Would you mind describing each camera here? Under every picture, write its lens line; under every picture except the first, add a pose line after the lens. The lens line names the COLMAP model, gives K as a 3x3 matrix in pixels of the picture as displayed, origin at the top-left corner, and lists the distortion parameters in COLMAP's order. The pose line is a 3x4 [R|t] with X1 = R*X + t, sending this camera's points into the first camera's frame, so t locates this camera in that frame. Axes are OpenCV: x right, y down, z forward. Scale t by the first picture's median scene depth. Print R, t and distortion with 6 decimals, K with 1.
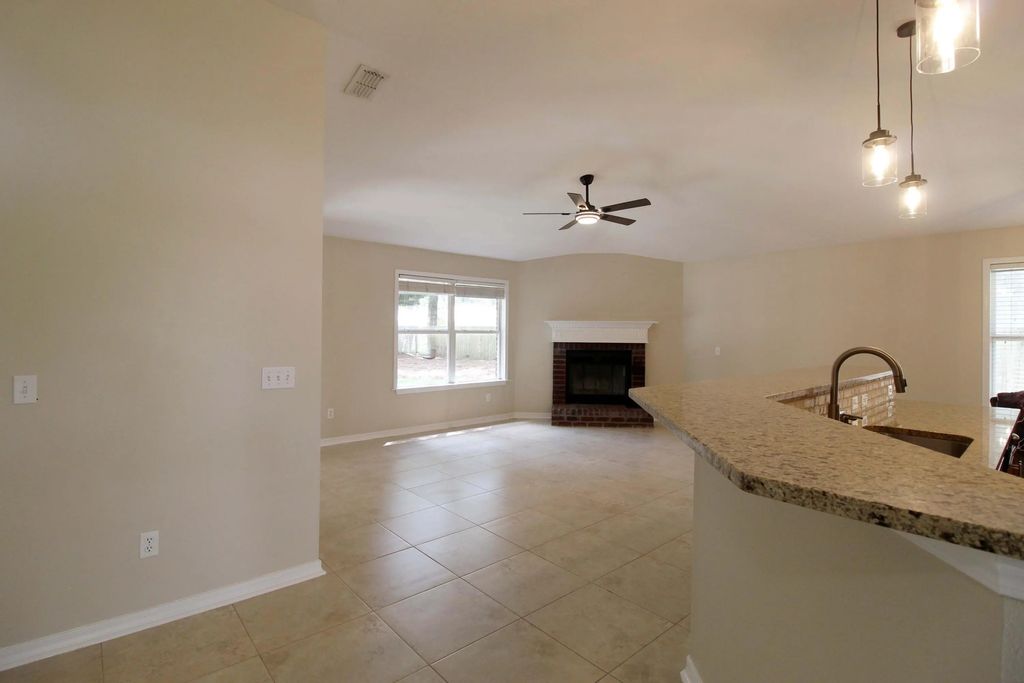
lens RADIAL K [[470.2, 0, 514.5], [0, 470.2, 330.5], [0, 0, 1]] dist [-0.017426, -0.000540]
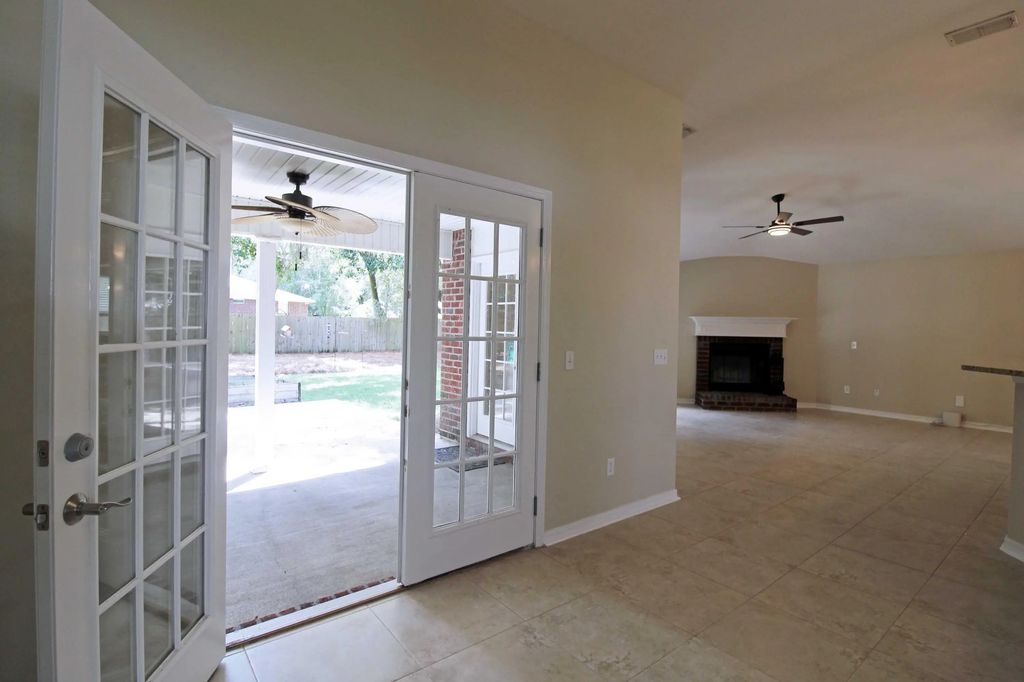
lens RADIAL K [[470.2, 0, 514.5], [0, 470.2, 330.0], [0, 0, 1]] dist [-0.017426, -0.000540]
pose [[0.997790, 0.009634, -0.065738, -0.303975], [-0.008884, 0.999892, 0.011702, 0.002199], [0.065844, -0.011092, 0.997768, -0.156297]]
